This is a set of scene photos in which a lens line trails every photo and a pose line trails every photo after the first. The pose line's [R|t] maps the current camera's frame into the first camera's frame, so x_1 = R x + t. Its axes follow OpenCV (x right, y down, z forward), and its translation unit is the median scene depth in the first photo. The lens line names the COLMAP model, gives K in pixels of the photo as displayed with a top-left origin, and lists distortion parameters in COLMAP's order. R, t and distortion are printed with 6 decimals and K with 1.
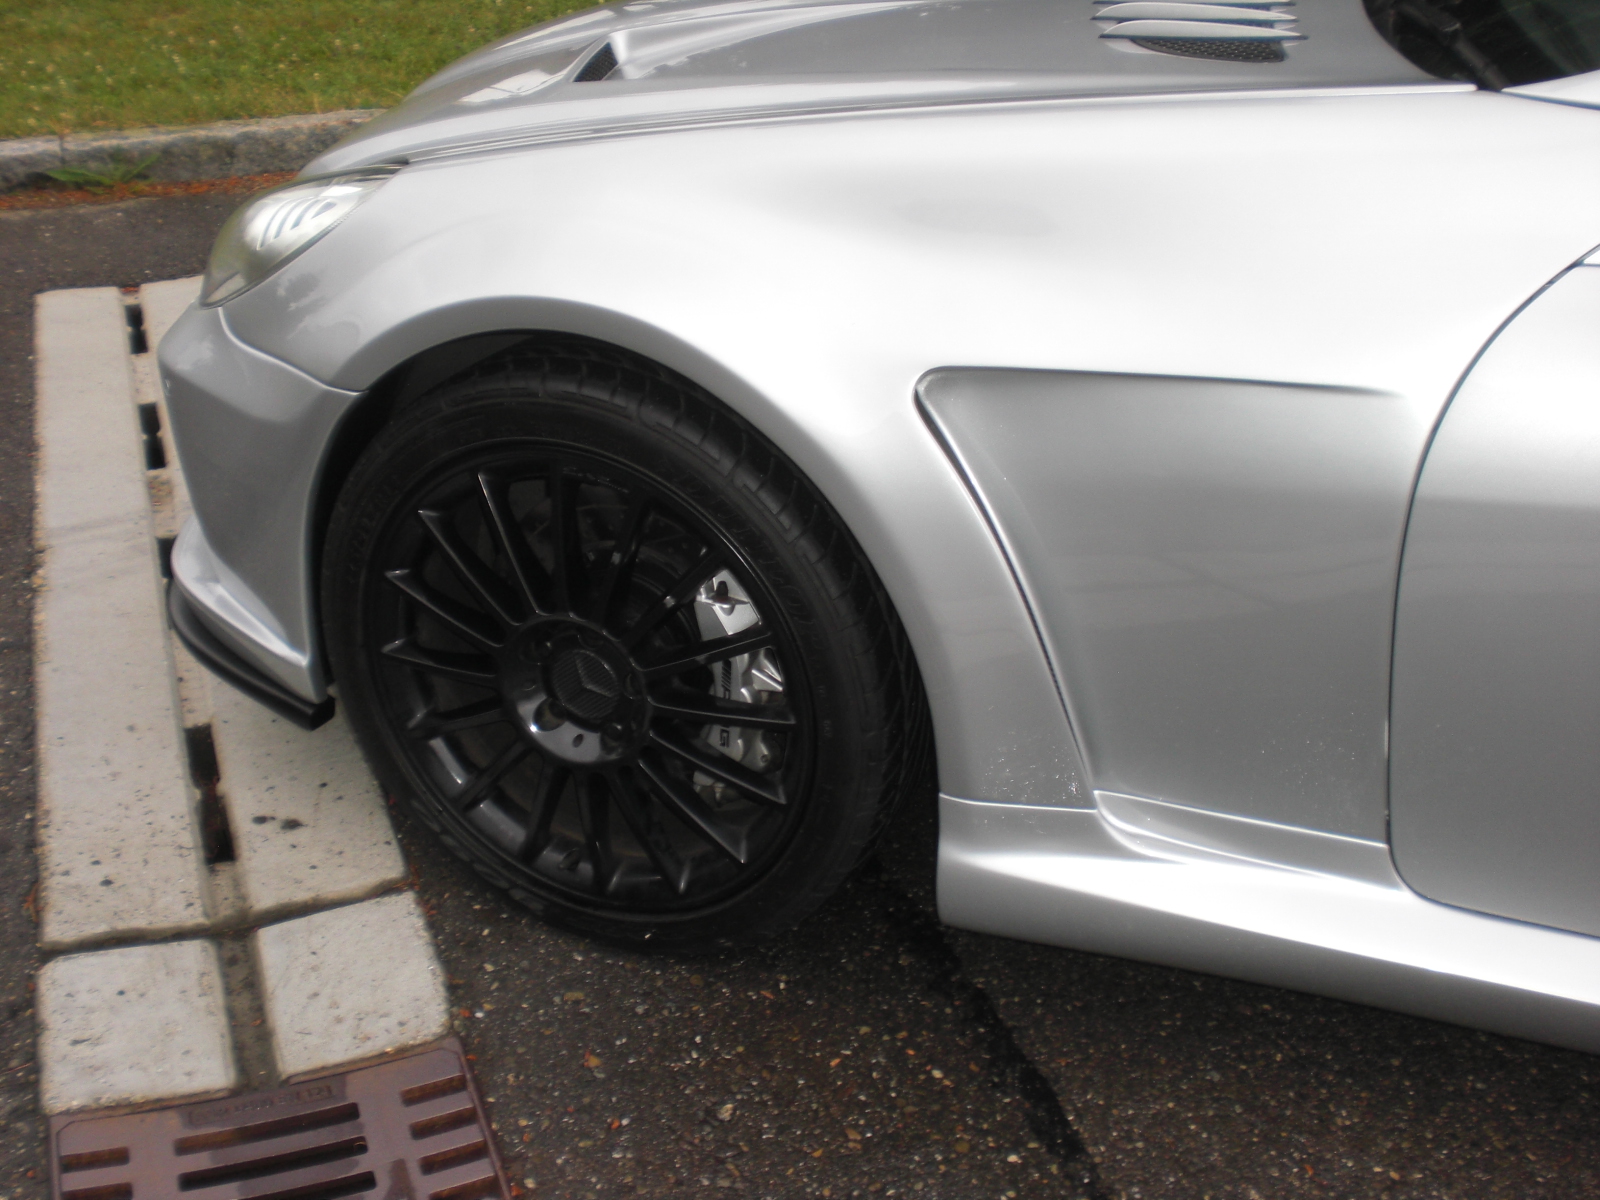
lens RADIAL K [[1815.4, 0, 811.3], [0, 1815.4, 610.8], [0, 0, 1]] dist [-0.063791, -0.203451]
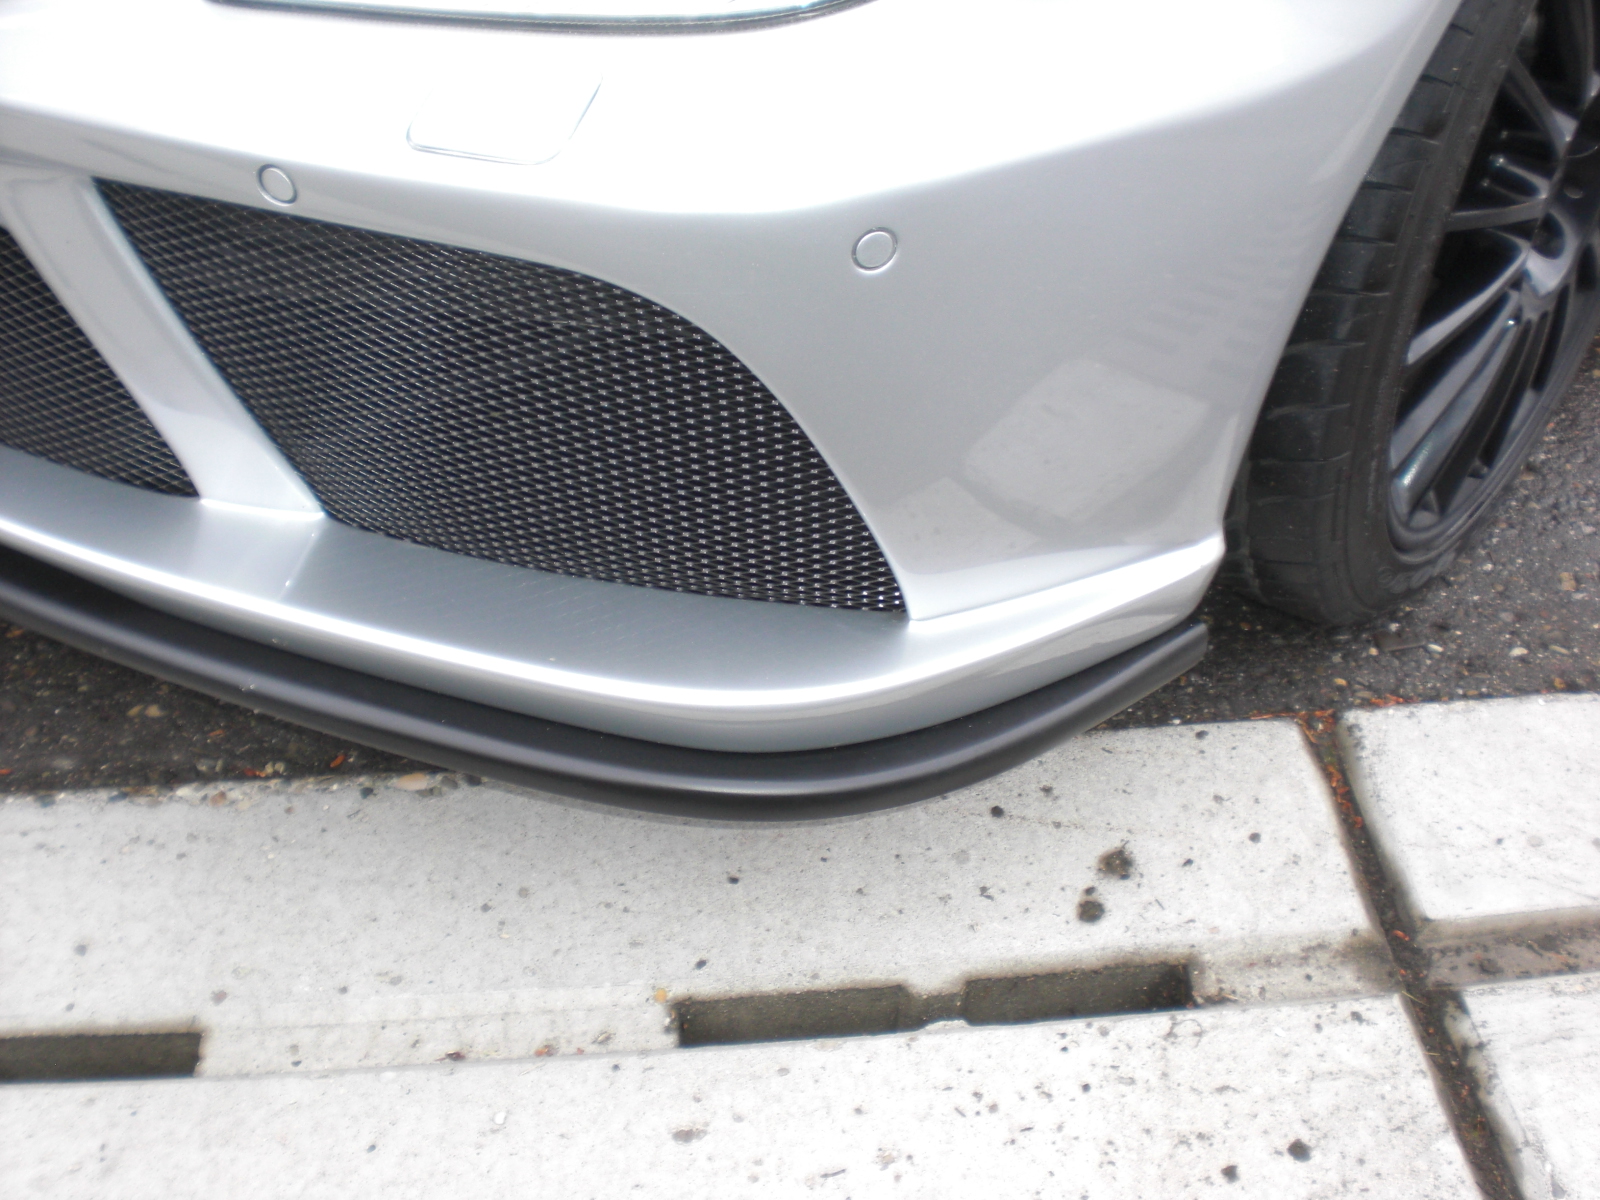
lens RADIAL K [[1815.4, 0, 811.3], [0, 1815.4, 610.8], [0, 0, 1]] dist [-0.063791, -0.203451]
pose [[0.263233, -0.664489, 0.699401, -0.766727], [0.445568, 0.726754, 0.522779, -0.309479], [-0.855674, 0.174018, 0.487381, 0.963332]]
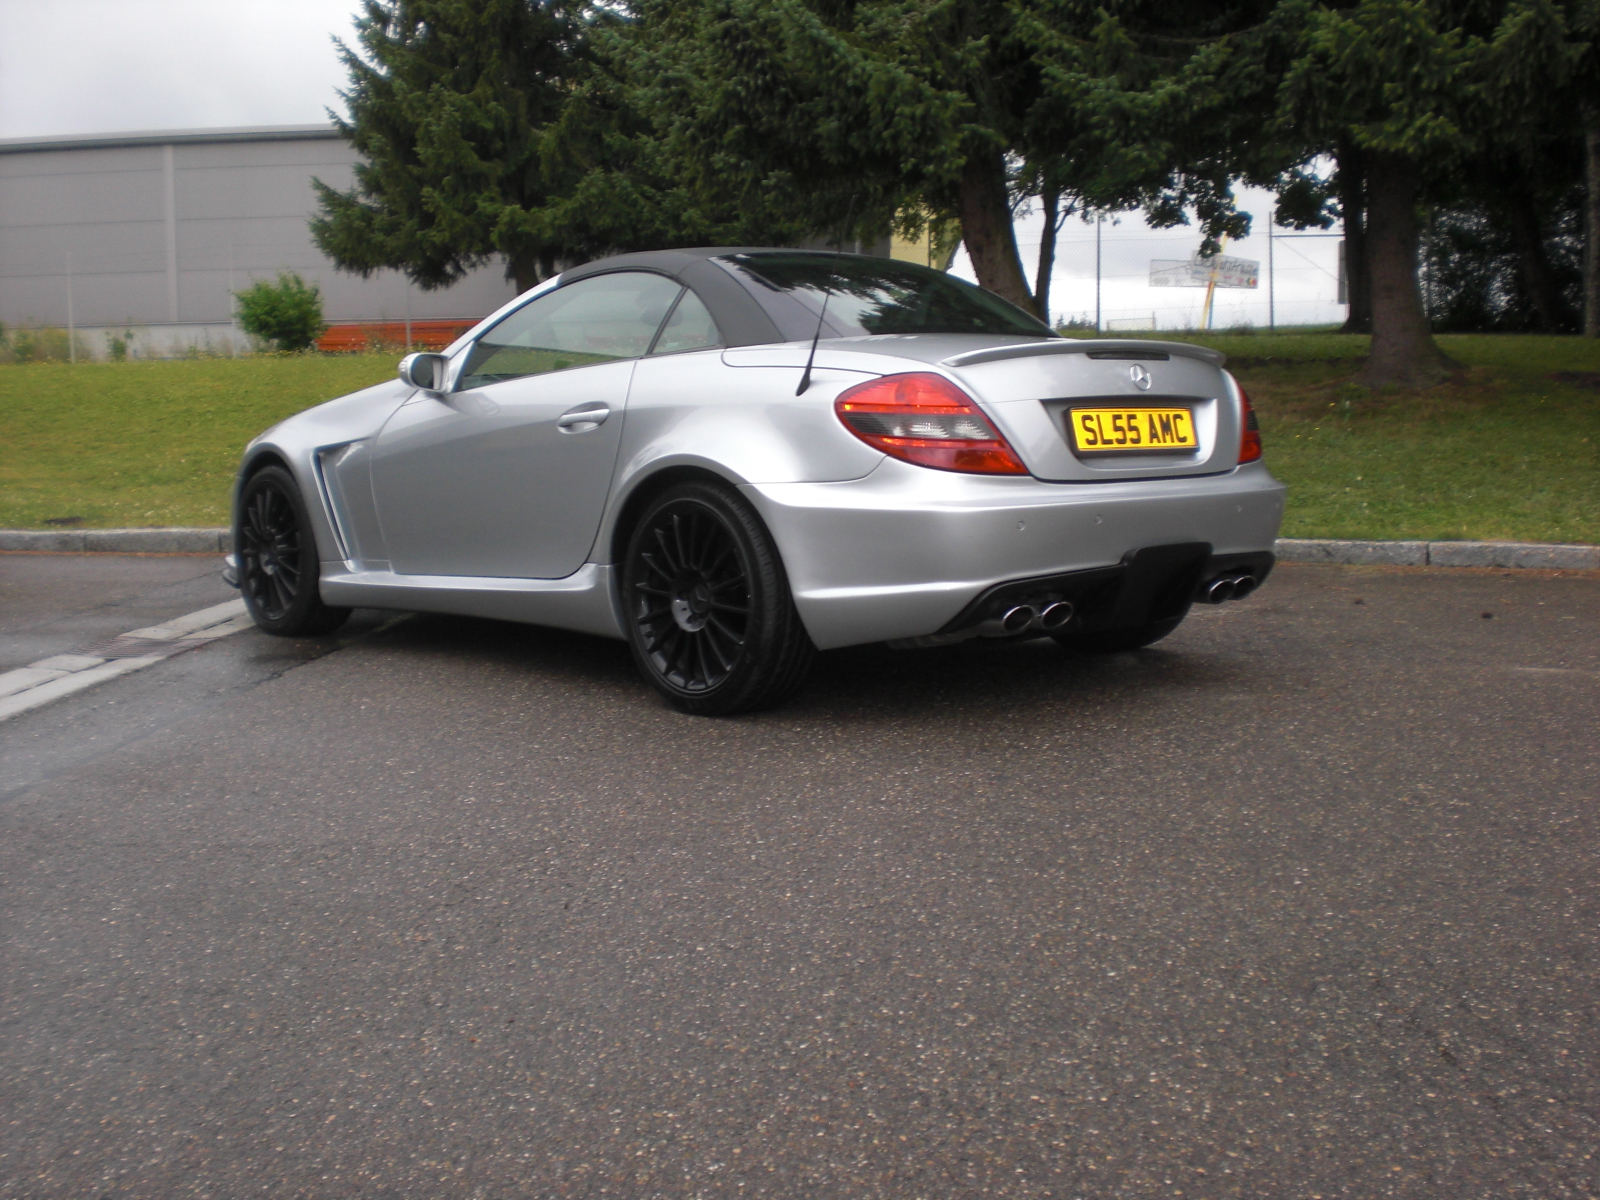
lens RADIAL K [[1815.4, 0, 811.3], [0, 1815.4, 610.8], [0, 0, 1]] dist [-0.063791, -0.203451]
pose [[0.919732, 0.019397, -0.392068, 2.396313], [-0.163087, 0.927382, -0.336697, 1.244784], [0.357066, 0.373612, 0.856106, -1.766758]]
